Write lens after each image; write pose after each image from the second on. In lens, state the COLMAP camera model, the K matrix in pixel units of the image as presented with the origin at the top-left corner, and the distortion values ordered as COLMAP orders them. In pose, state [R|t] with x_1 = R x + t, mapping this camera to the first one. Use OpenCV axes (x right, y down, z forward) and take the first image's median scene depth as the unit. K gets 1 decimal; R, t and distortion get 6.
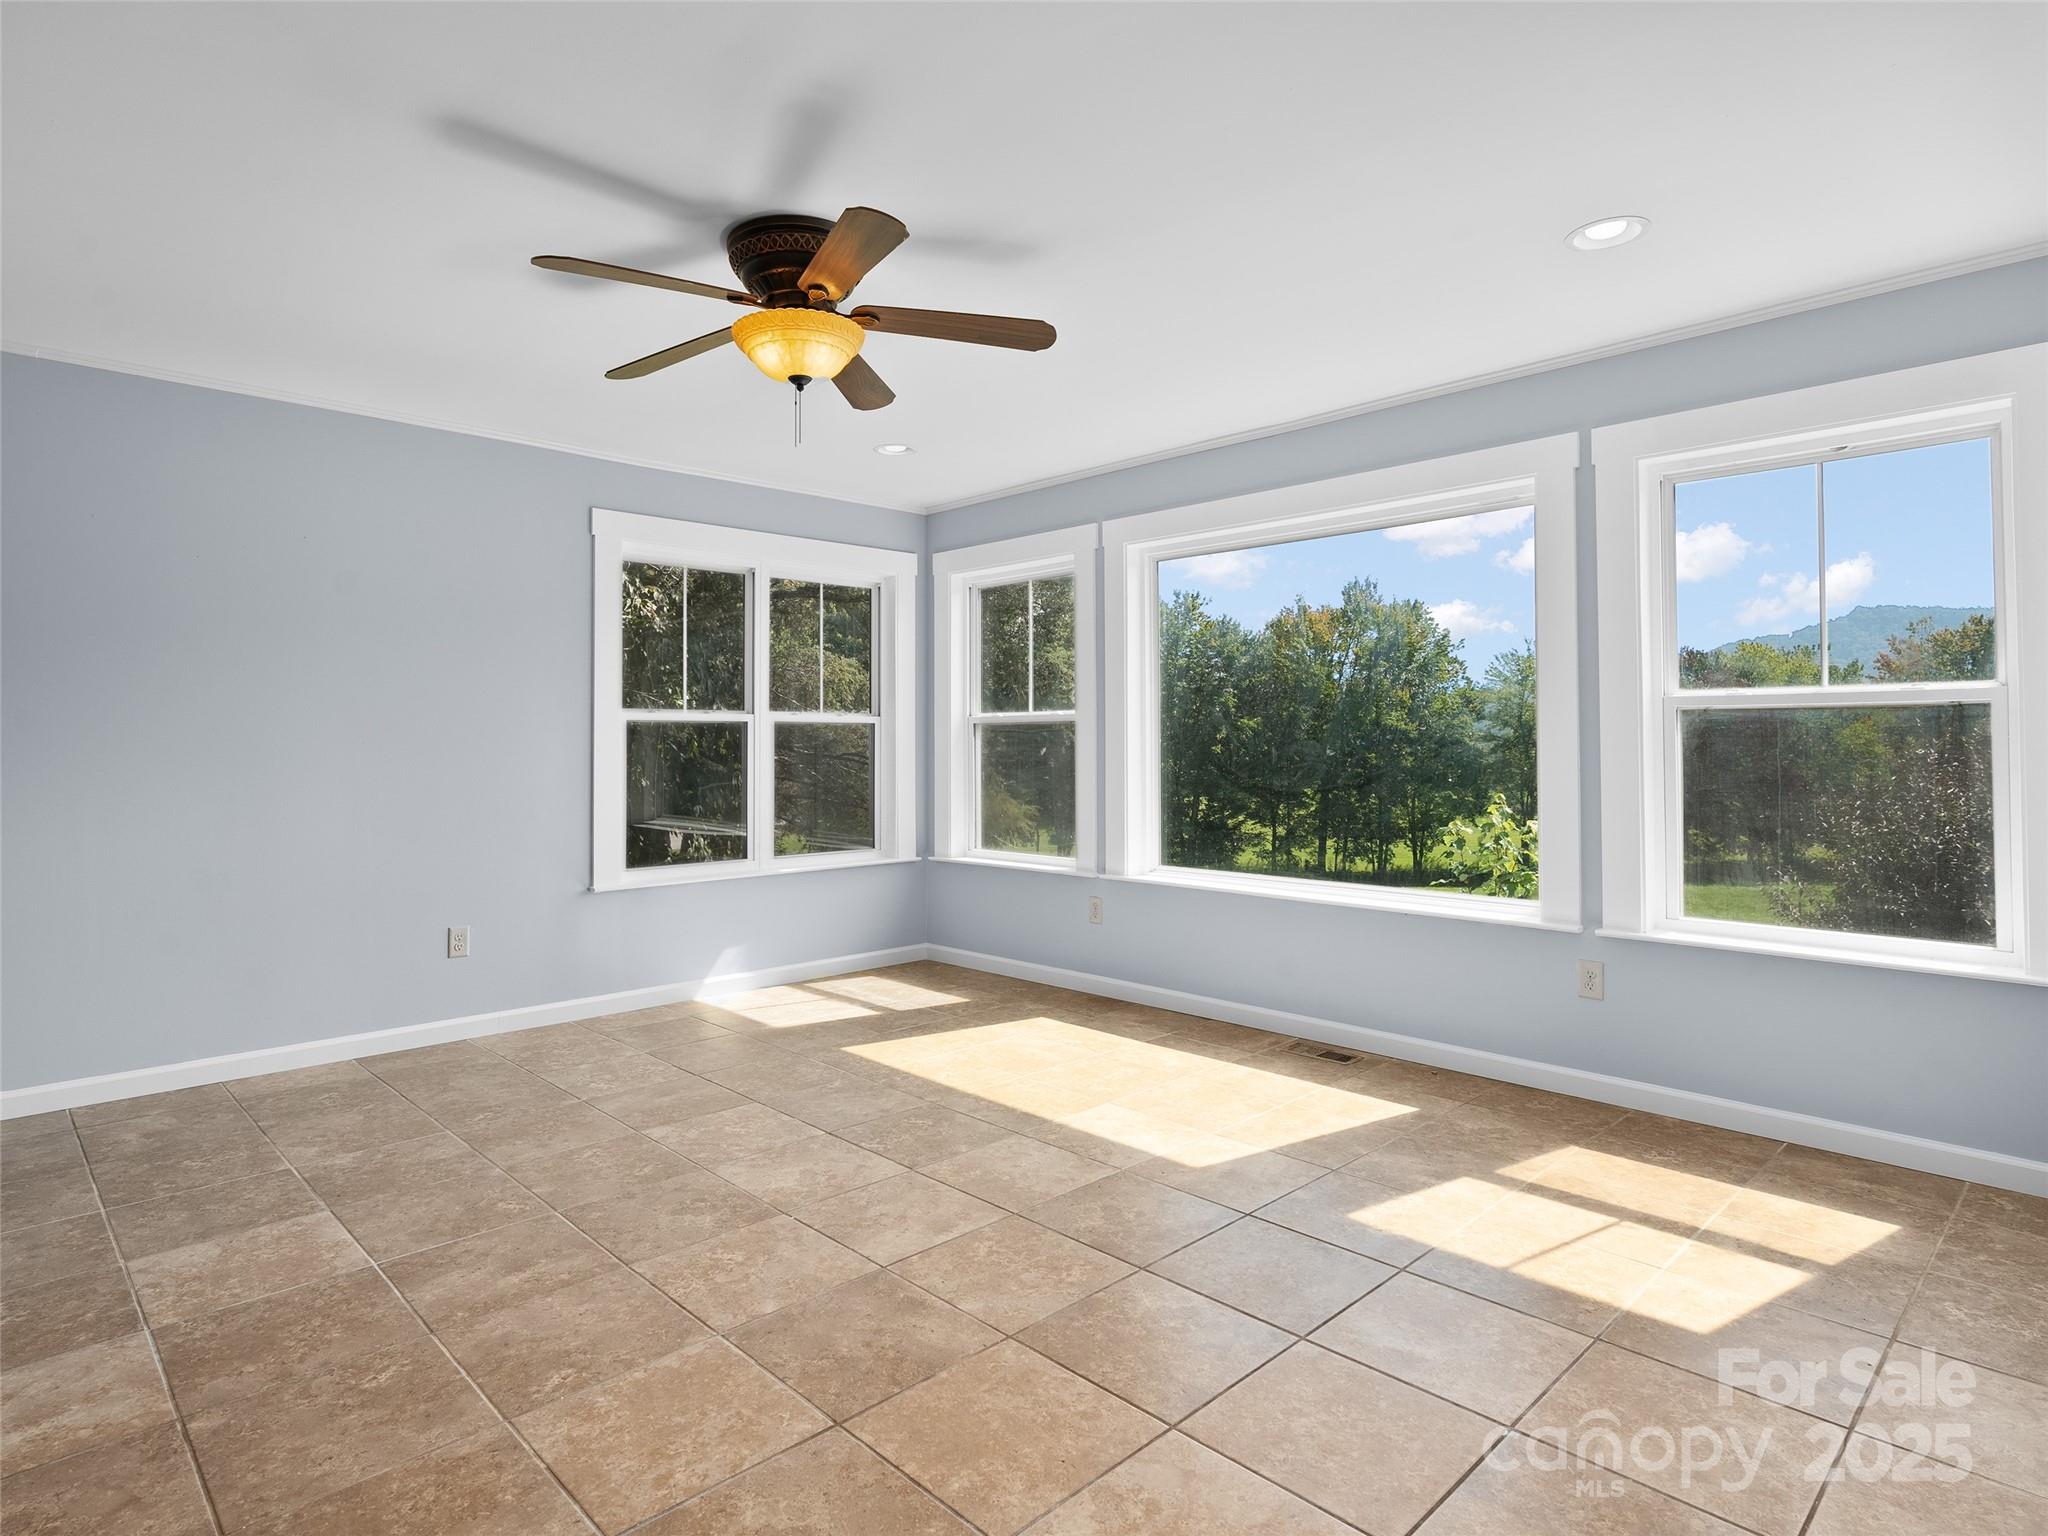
lens RADIAL K [[1117.6, 0, 979.8], [0, 1117.6, 725.5], [0, 0, 1]] dist [-0.006778, 0.001127]
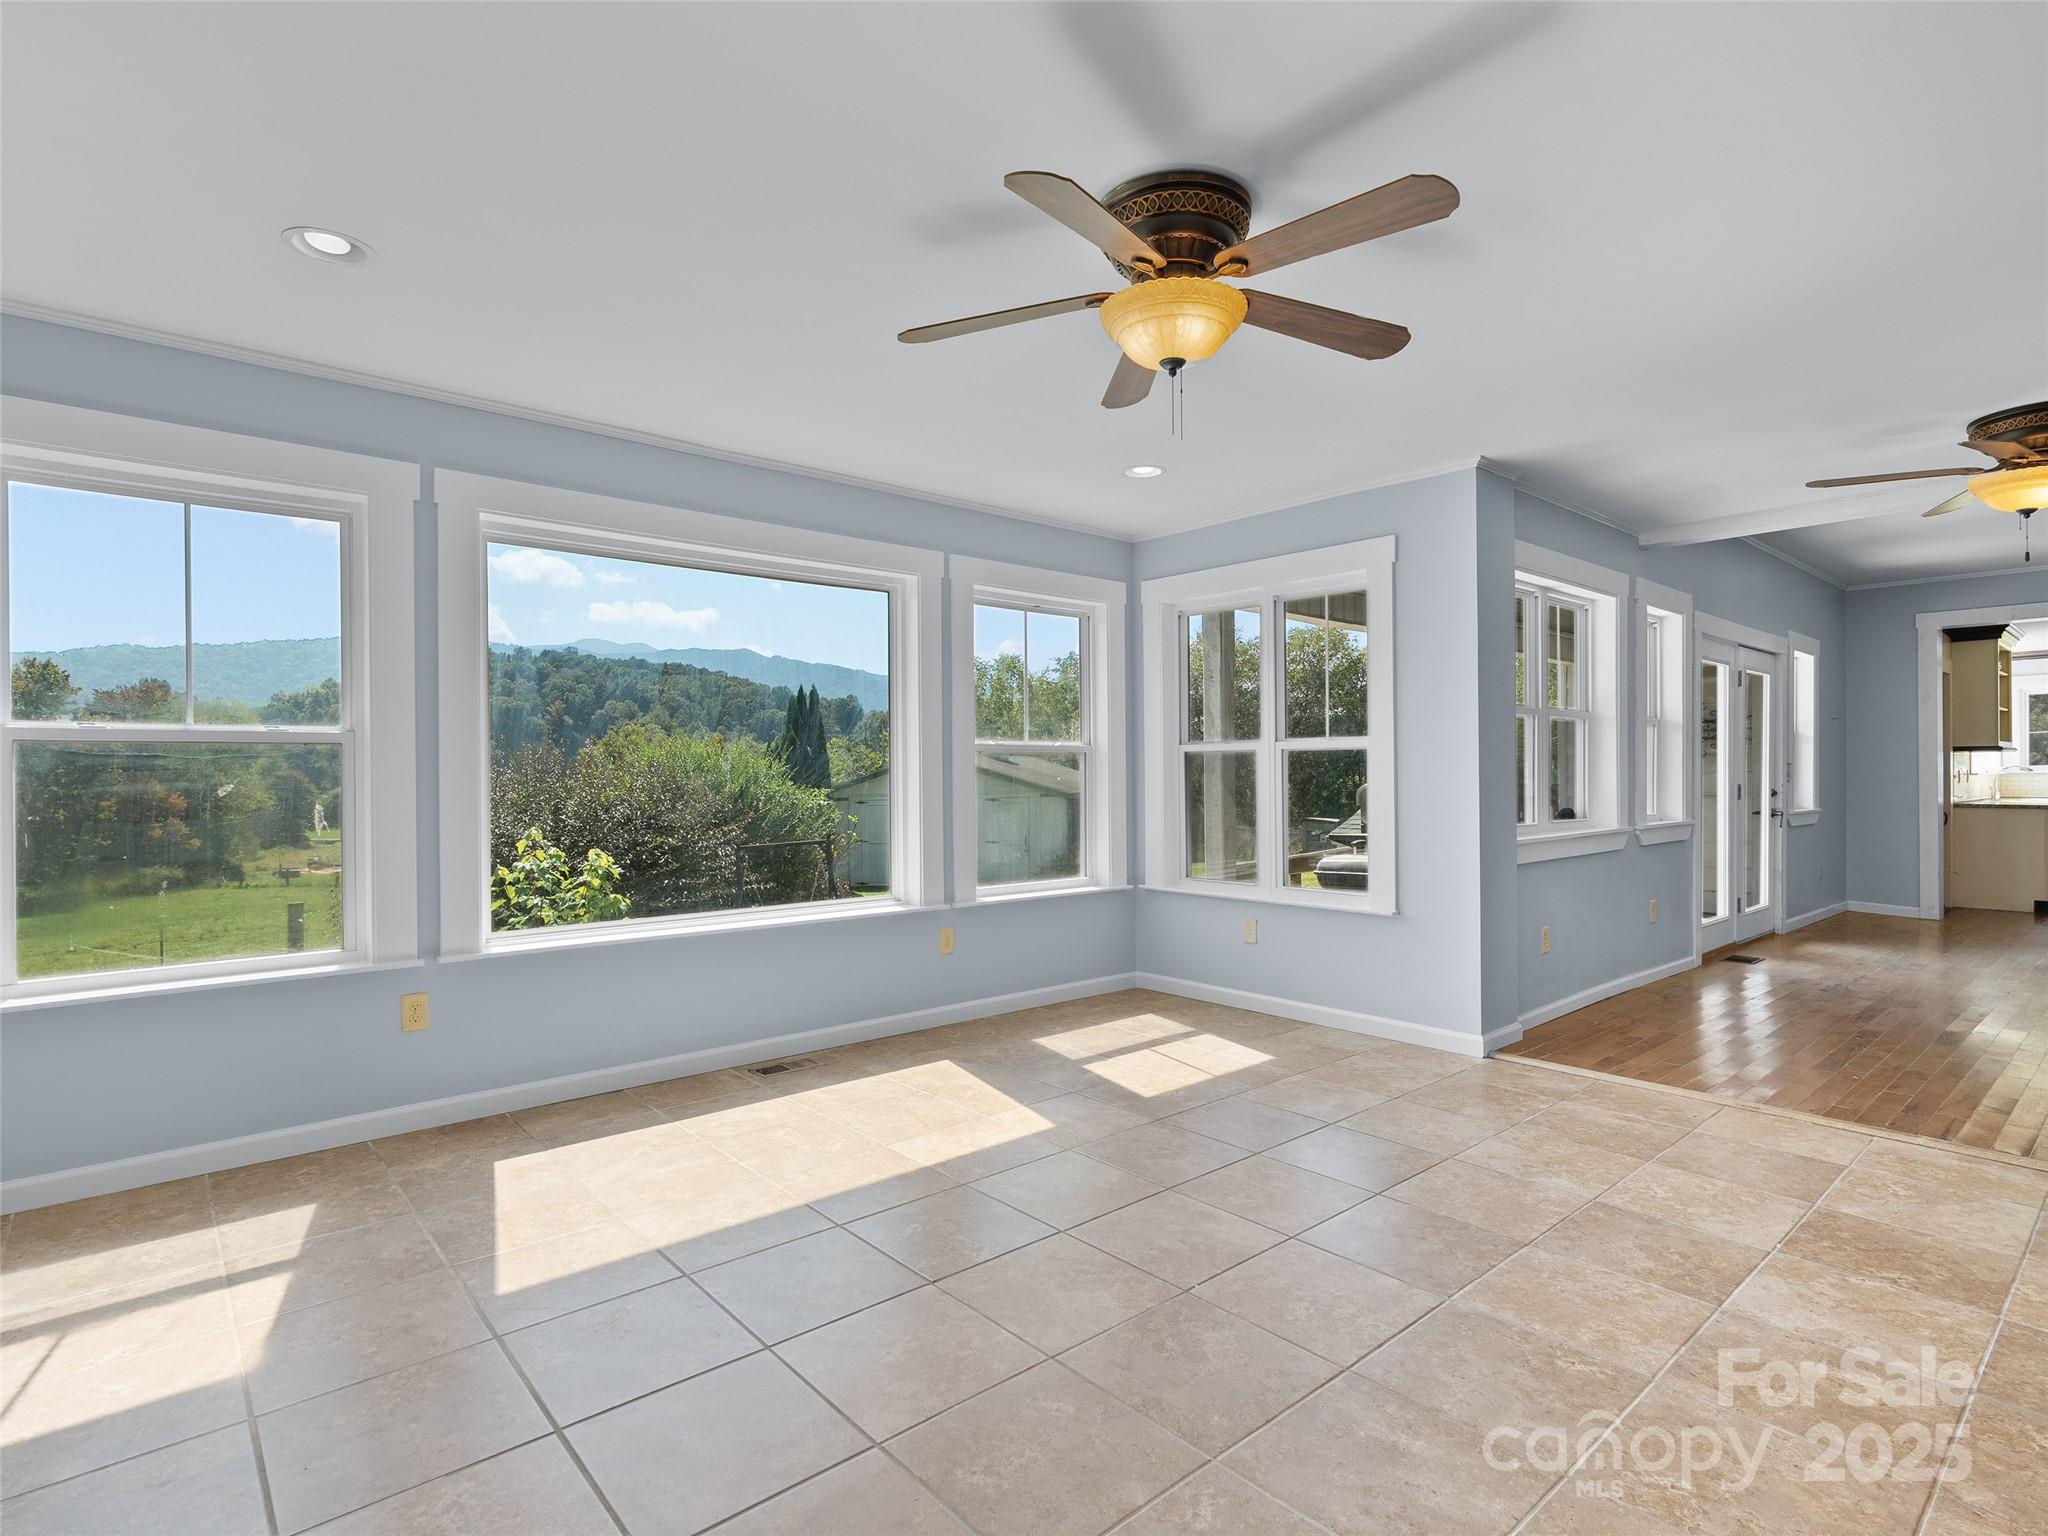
lens RADIAL K [[1057.0, 0, 1029.1], [0, 1057.0, 779.1], [0, 0, 1]] dist [-0.005815, 0.002472]
pose [[0.026660, -0.003328, 0.999639, -0.990476], [-0.011587, 0.999926, 0.003638, 0.019540], [-0.999577, -0.011680, 0.026619, 1.064614]]
